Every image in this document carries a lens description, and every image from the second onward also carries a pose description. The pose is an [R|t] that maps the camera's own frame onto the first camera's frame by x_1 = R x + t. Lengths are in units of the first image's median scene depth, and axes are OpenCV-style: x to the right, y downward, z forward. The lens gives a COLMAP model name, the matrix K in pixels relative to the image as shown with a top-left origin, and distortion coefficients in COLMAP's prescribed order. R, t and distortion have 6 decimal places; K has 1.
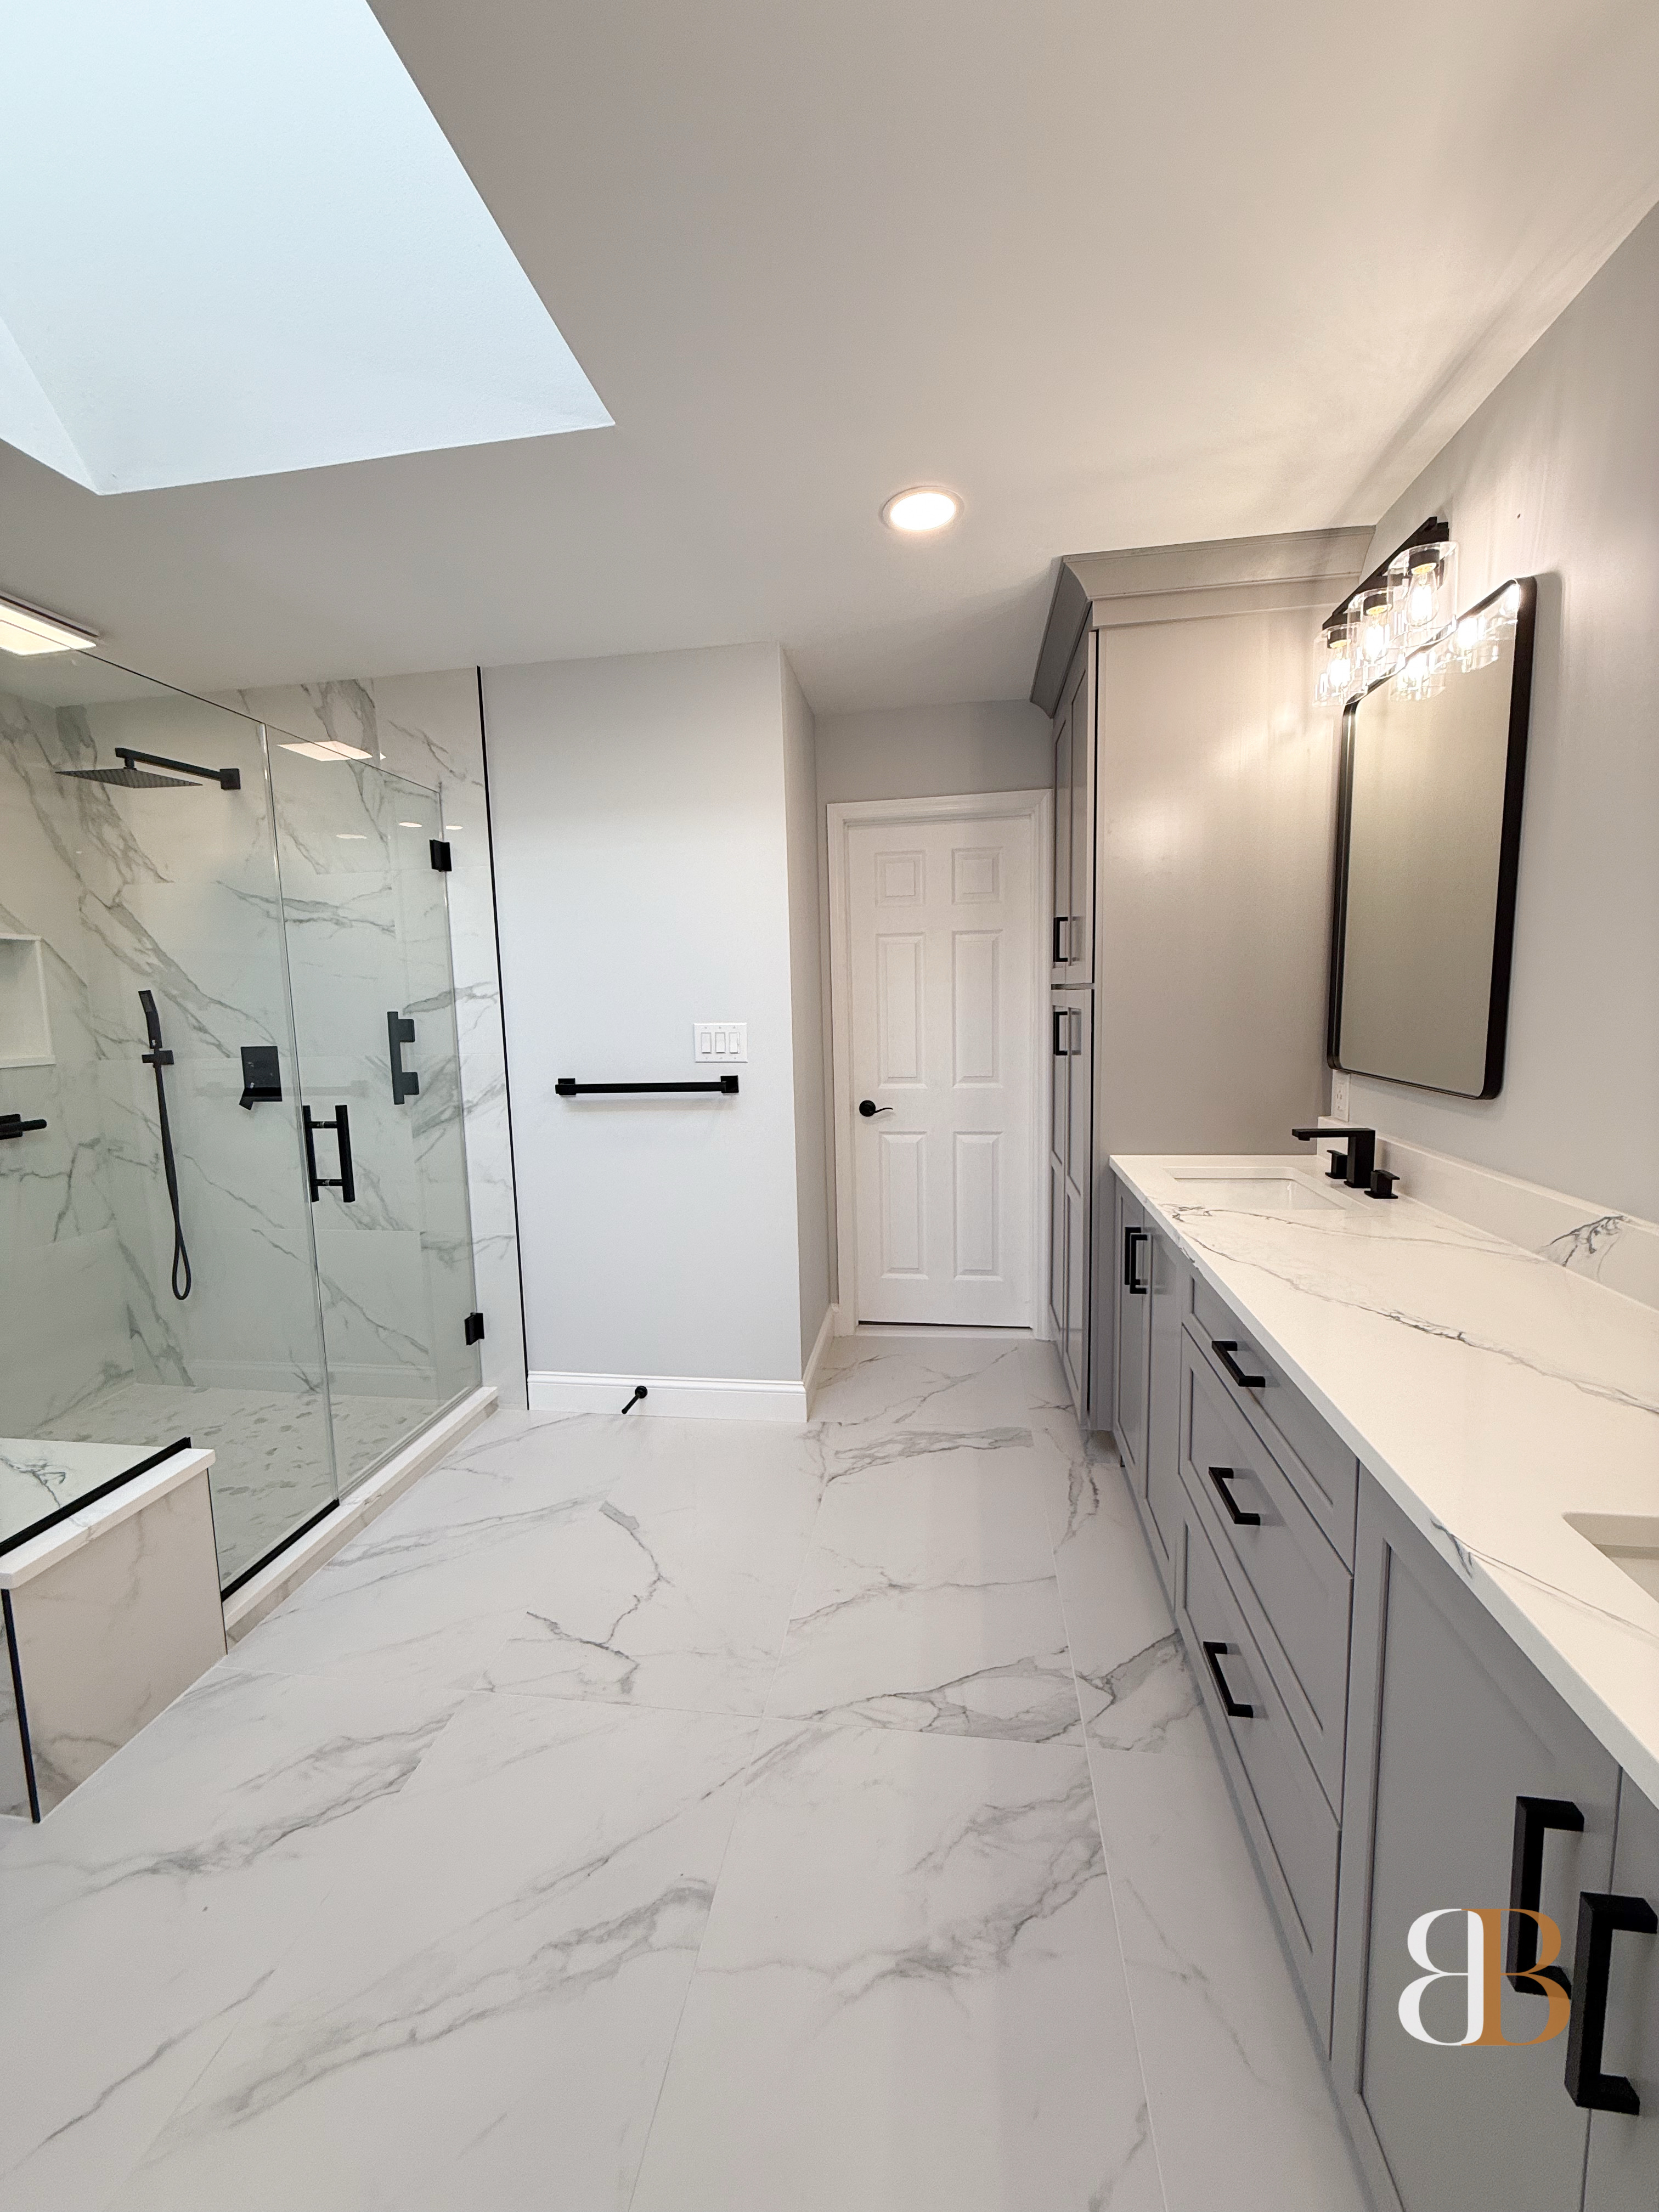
lens RADIAL K [[875.9, 0, 826.4], [0, 875.9, 1100.5], [0, 0, 1]] dist [-0.002292, -0.000010]
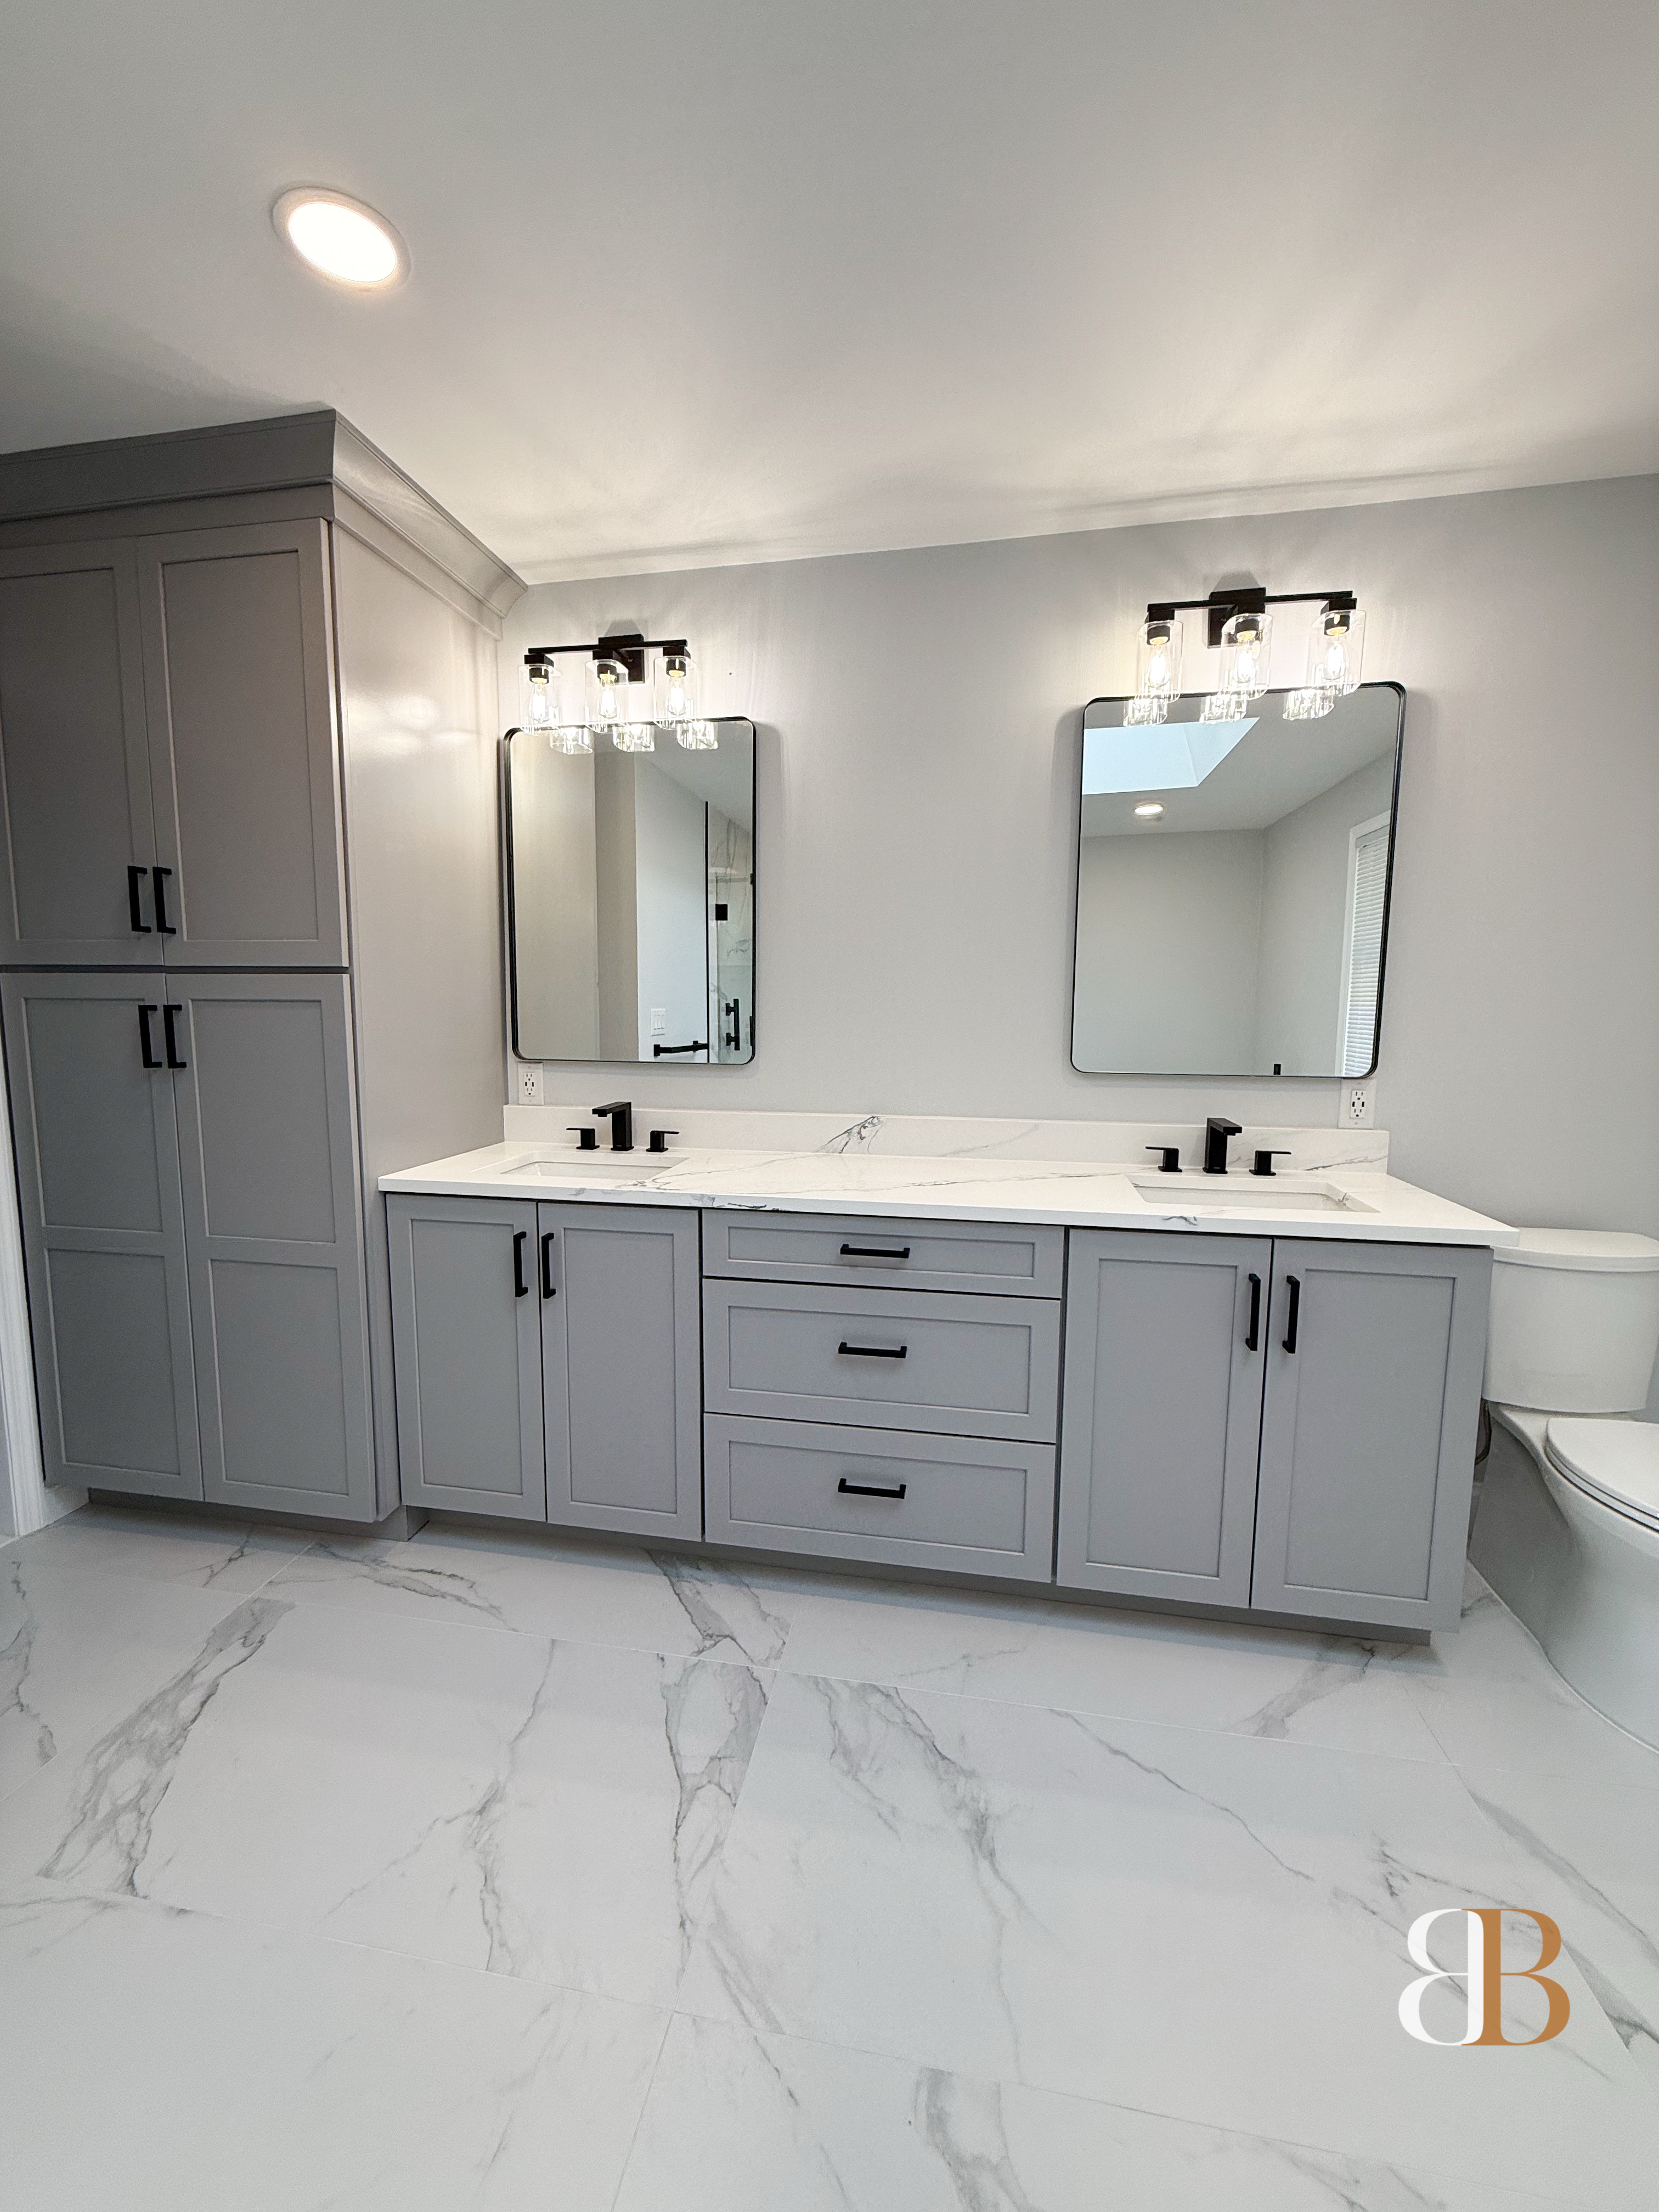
lens RADIAL K [[875.9, 0, 826.4], [0, 875.9, 1100.5], [0, 0, 1]] dist [-0.002292, -0.000010]
pose [[0.030907, -0.081742, 0.996174, -0.704318], [0.110145, 0.990859, 0.077889, -0.039292], [-0.993435, 0.107317, 0.039628, 0.794613]]
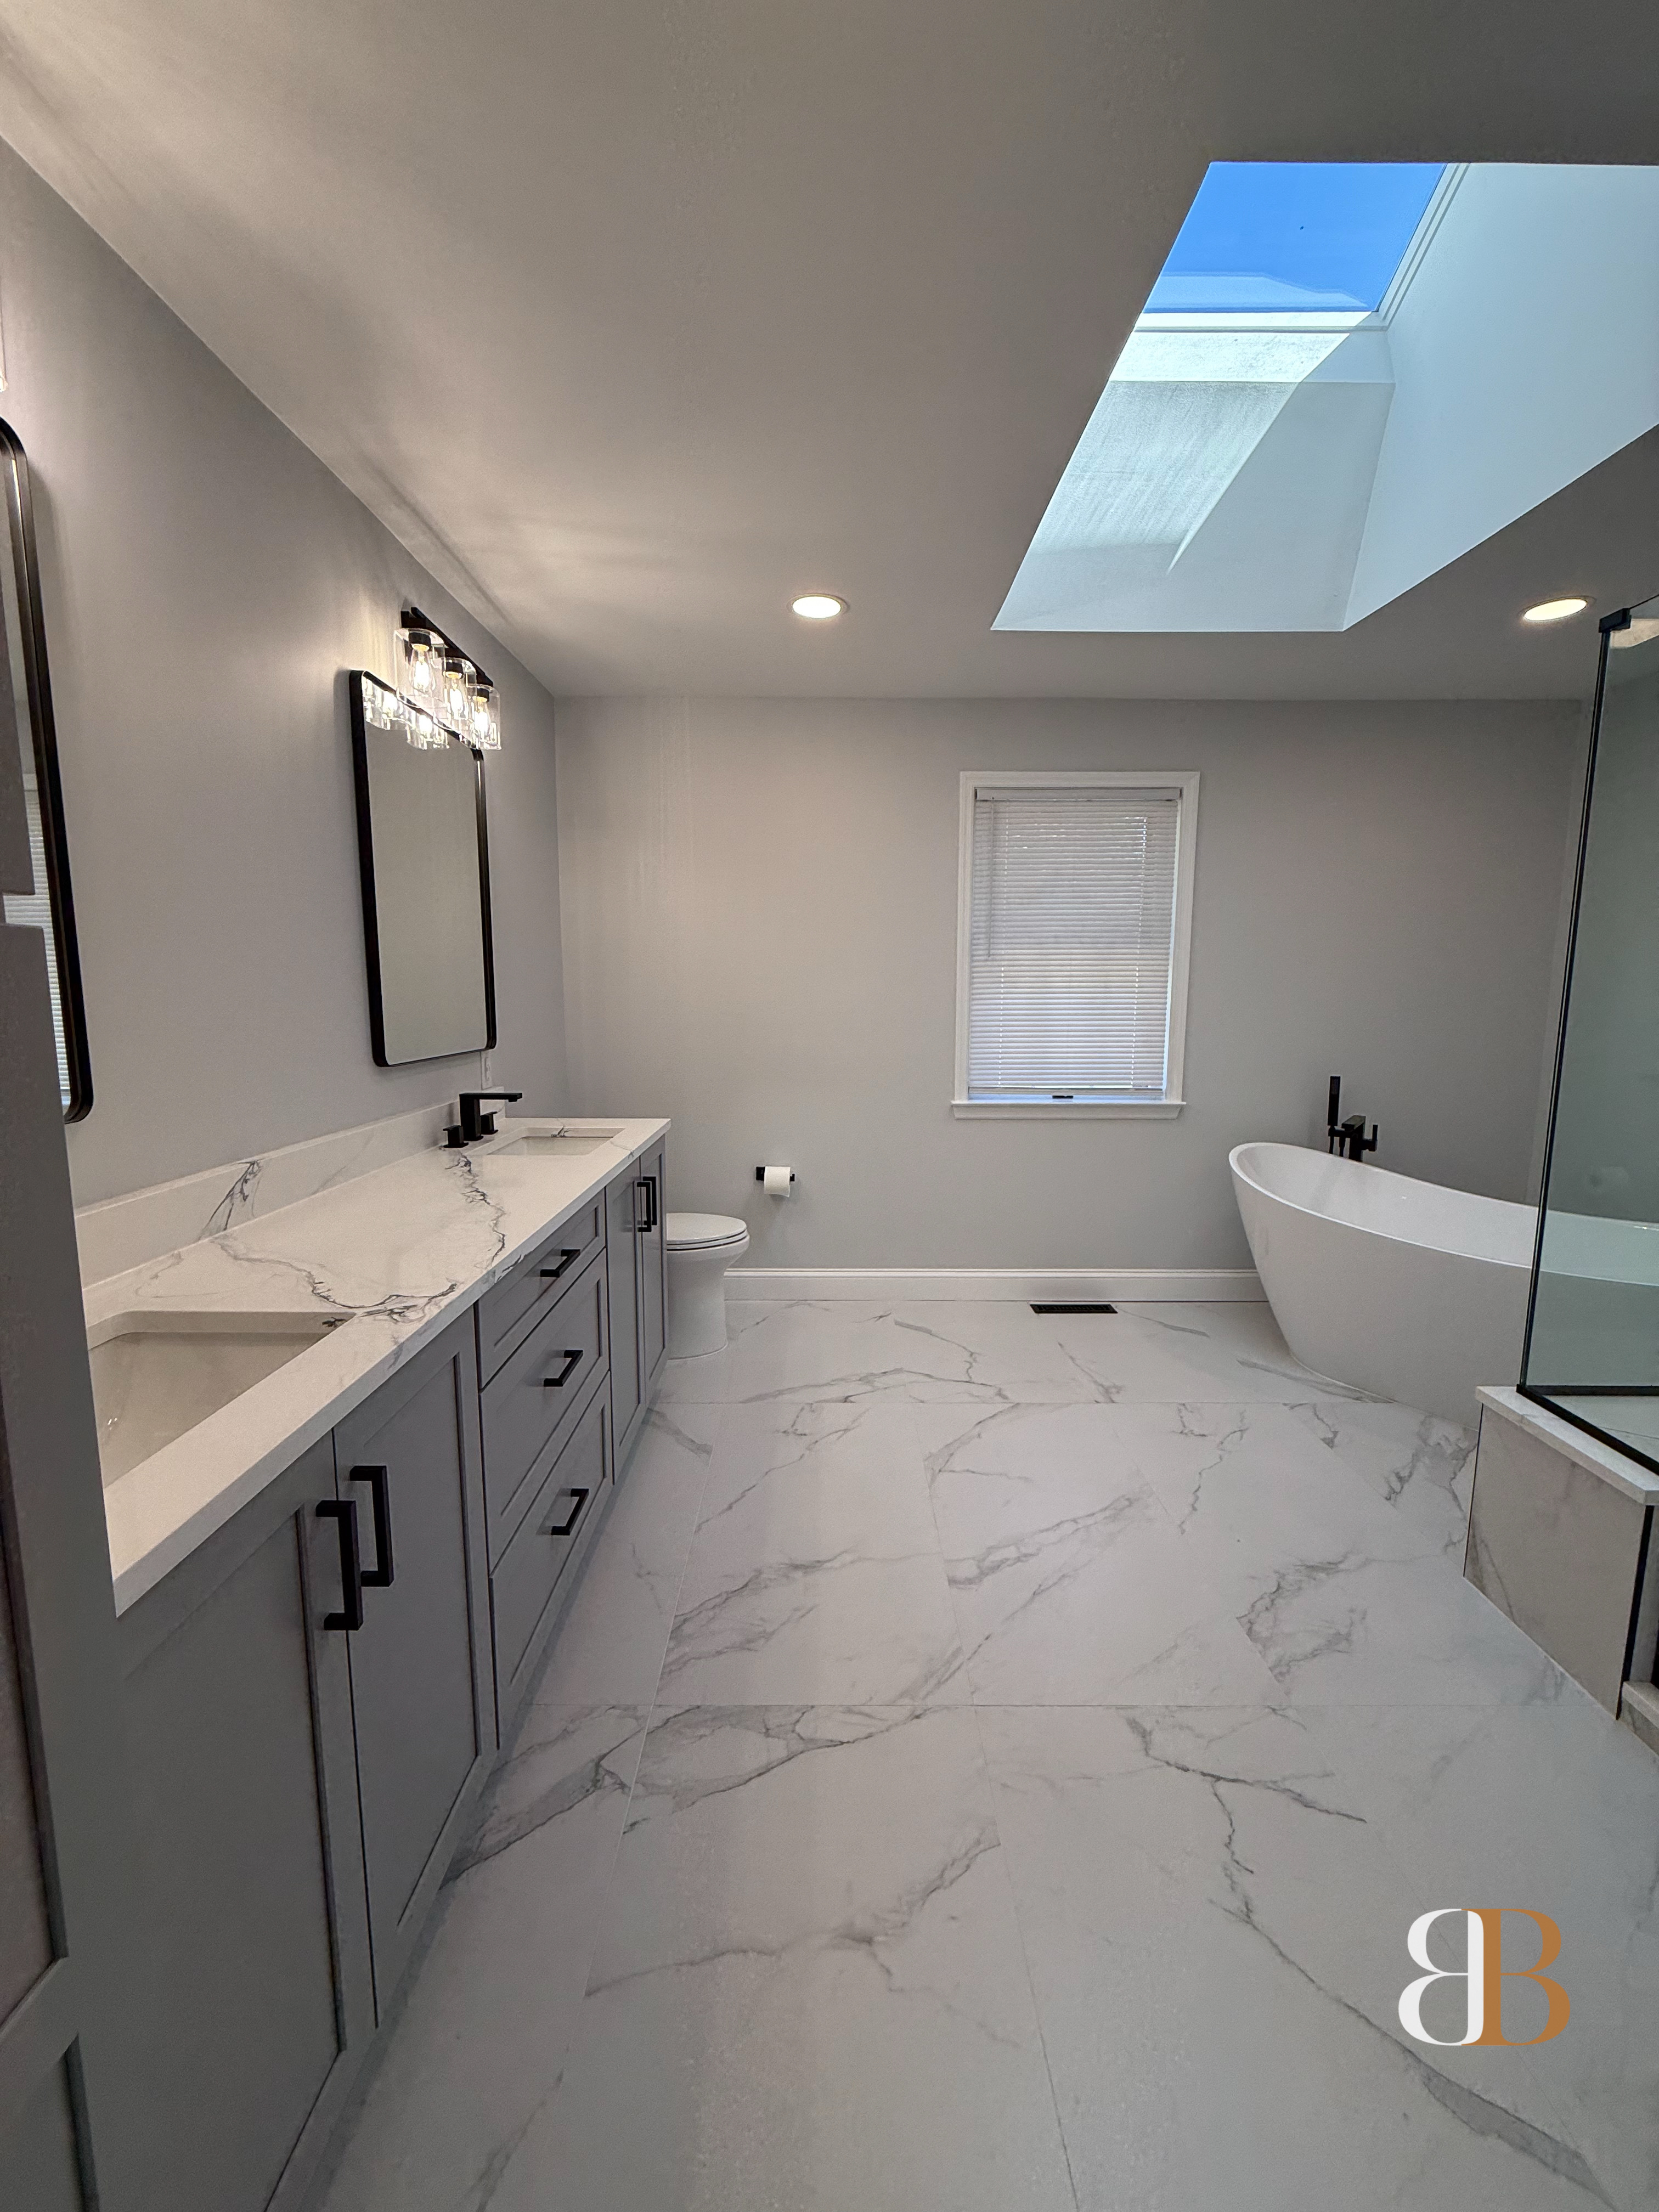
lens RADIAL K [[875.9, 0, 826.4], [0, 875.9, 1100.5], [0, 0, 1]] dist [-0.002292, -0.000010]
pose [[-0.988472, 0.043921, -0.144890, 0.205808], [0.007085, 0.969368, 0.245512, -0.196653], [0.151235, 0.241656, -0.958504, 1.787638]]
